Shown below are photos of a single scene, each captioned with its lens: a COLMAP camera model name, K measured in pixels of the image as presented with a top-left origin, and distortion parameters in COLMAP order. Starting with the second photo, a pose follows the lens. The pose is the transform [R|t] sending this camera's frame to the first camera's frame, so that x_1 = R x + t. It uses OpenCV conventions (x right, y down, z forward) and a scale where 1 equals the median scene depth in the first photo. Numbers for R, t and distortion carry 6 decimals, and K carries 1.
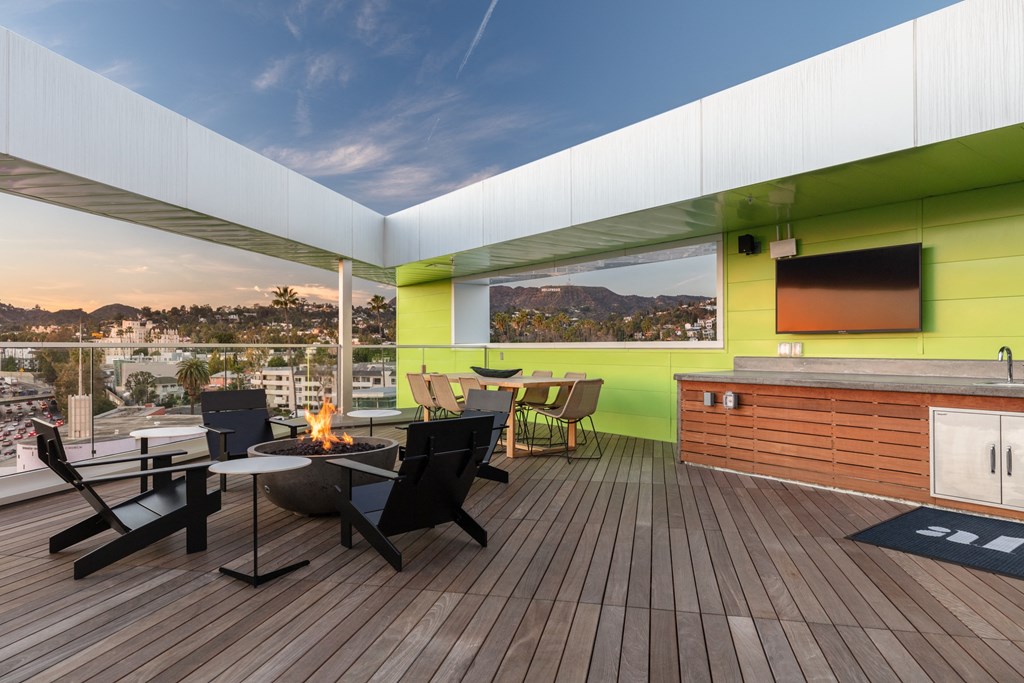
lens RADIAL K [[619.3, 0, 512.0], [0, 619.3, 341.5], [0, 0, 1]] dist [0.000014, 0.000149]
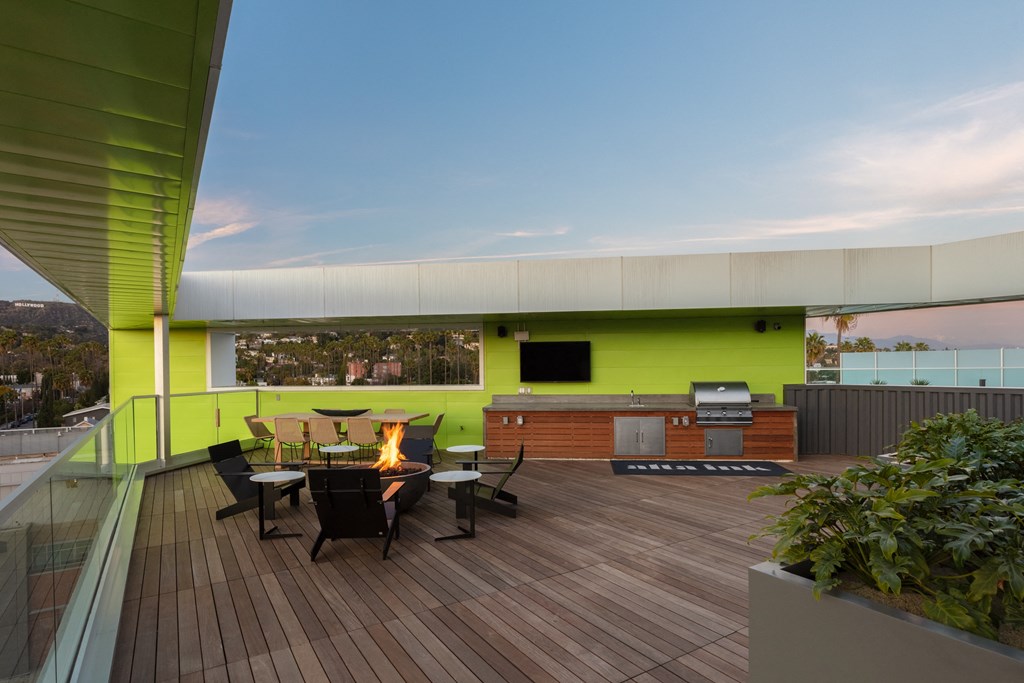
lens RADIAL K [[546.3, 0, 512.0], [0, 546.3, 341.5], [0, 0, 1]] dist [-0.000355, 0.000059]
pose [[0.707597, 0.027654, 0.706075, -0.875867], [0.002930, 0.999110, -0.042068, -0.076961], [-0.706610, 0.031836, 0.706887, -0.162565]]
